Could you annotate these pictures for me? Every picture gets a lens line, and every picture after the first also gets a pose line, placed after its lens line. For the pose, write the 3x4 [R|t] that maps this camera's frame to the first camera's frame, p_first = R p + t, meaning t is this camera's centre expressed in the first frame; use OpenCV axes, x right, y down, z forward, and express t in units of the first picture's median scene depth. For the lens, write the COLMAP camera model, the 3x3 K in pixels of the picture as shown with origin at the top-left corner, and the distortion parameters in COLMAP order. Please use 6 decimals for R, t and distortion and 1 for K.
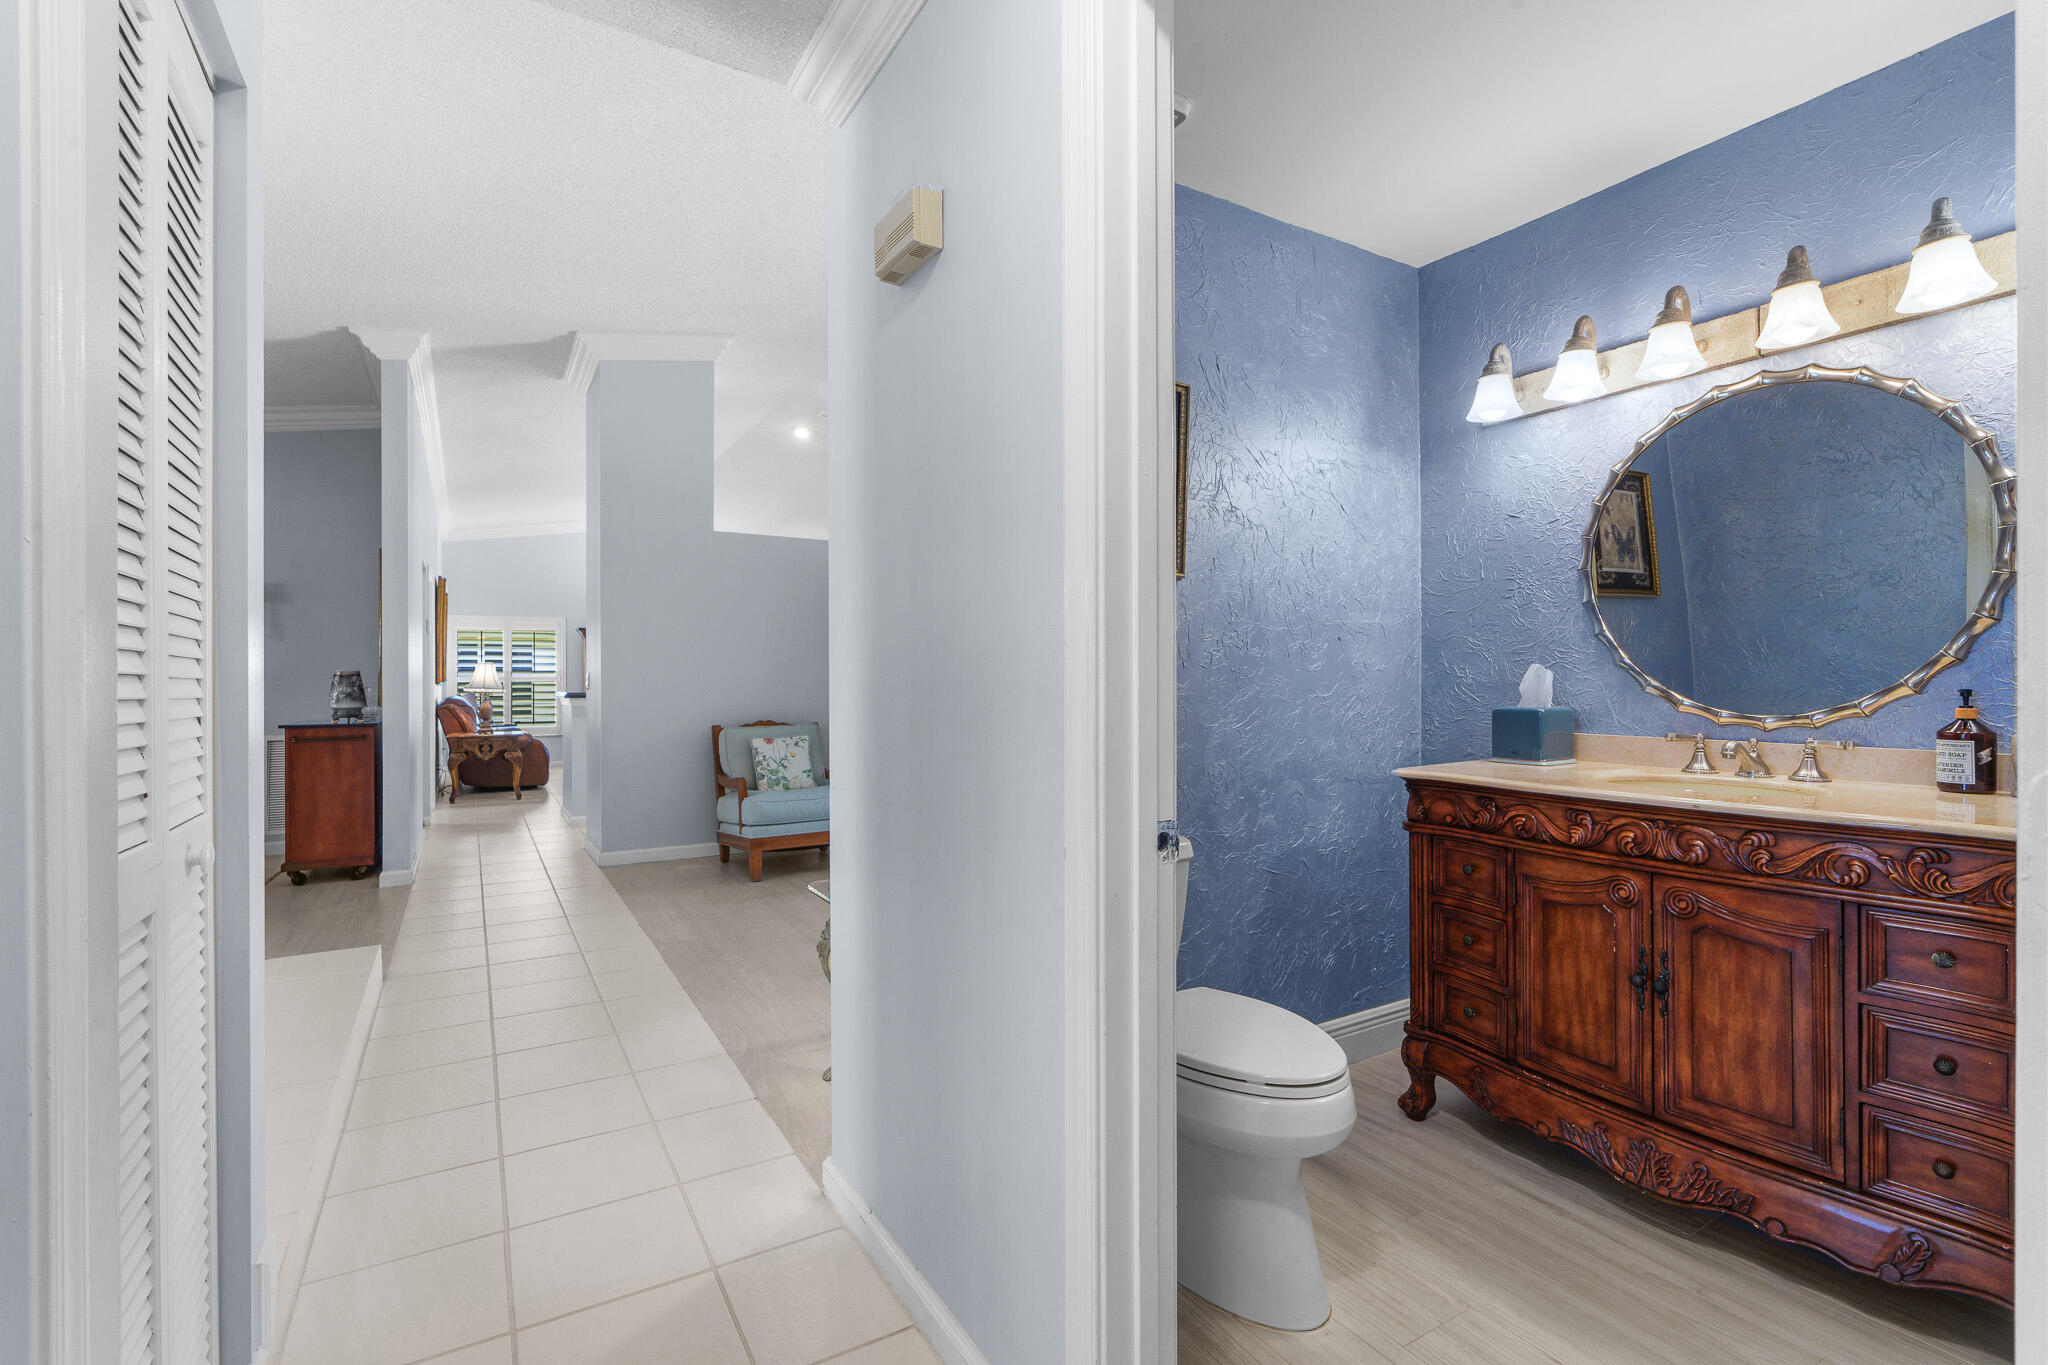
lens RADIAL K [[924.8, 0, 1013.5], [0, 924.8, 680.2], [0, 0, 1]] dist [-0.007437, 0.001904]
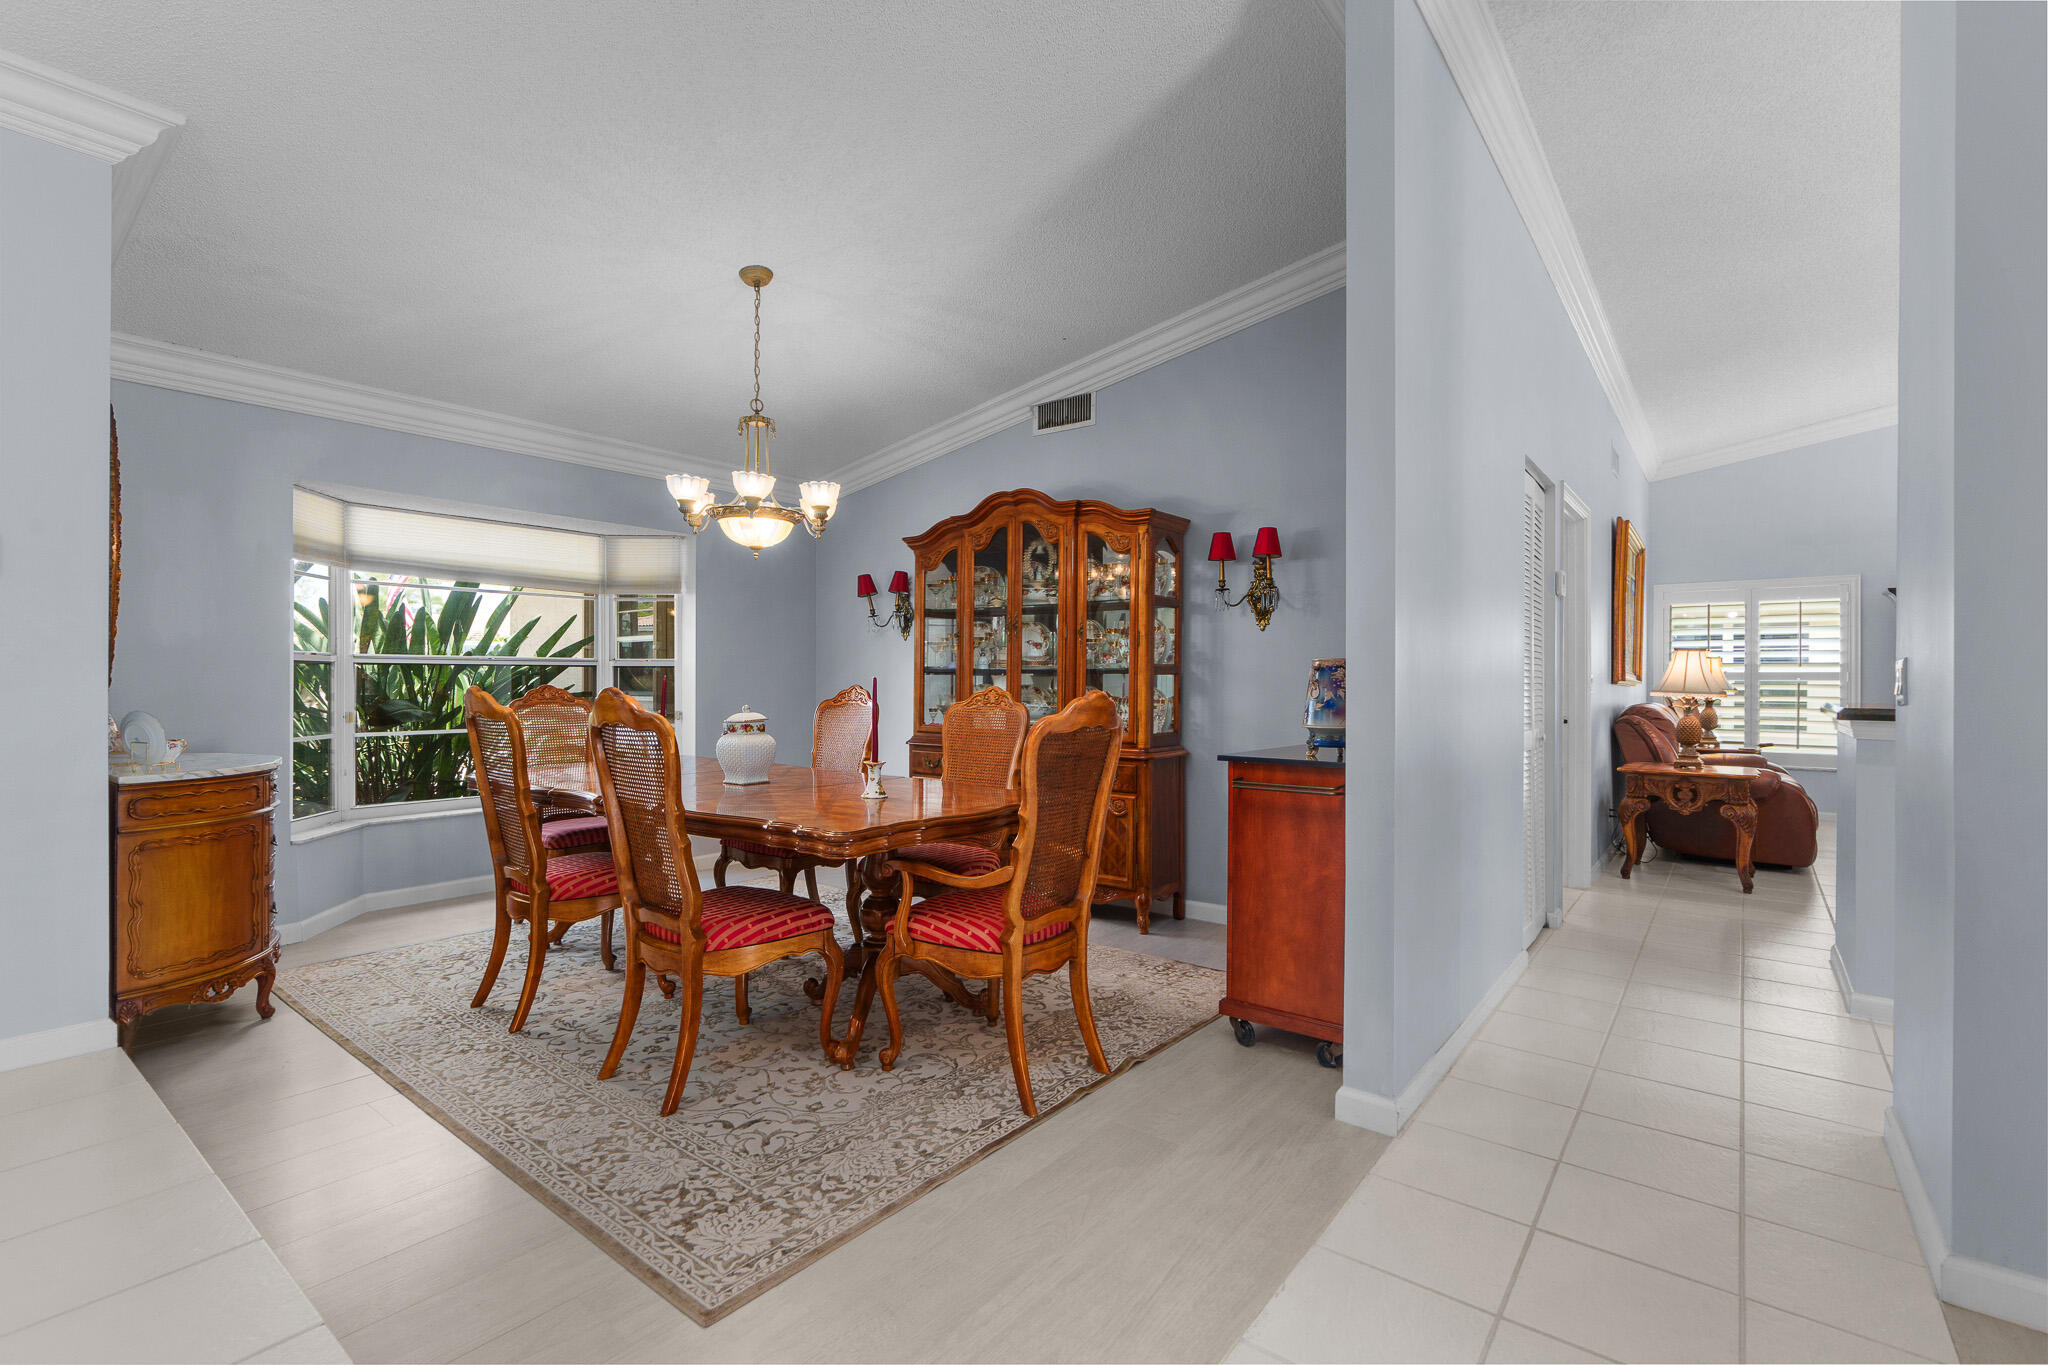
lens RADIAL K [[924.8, 0, 1013.5], [0, 924.8, 680.2], [0, 0, 1]] dist [-0.007437, 0.001904]
pose [[0.361243, 0.002443, -0.932468, -0.174194], [-0.003069, 0.999994, 0.001431, 0.001275], [0.932467, 0.002345, 0.361249, 0.378987]]
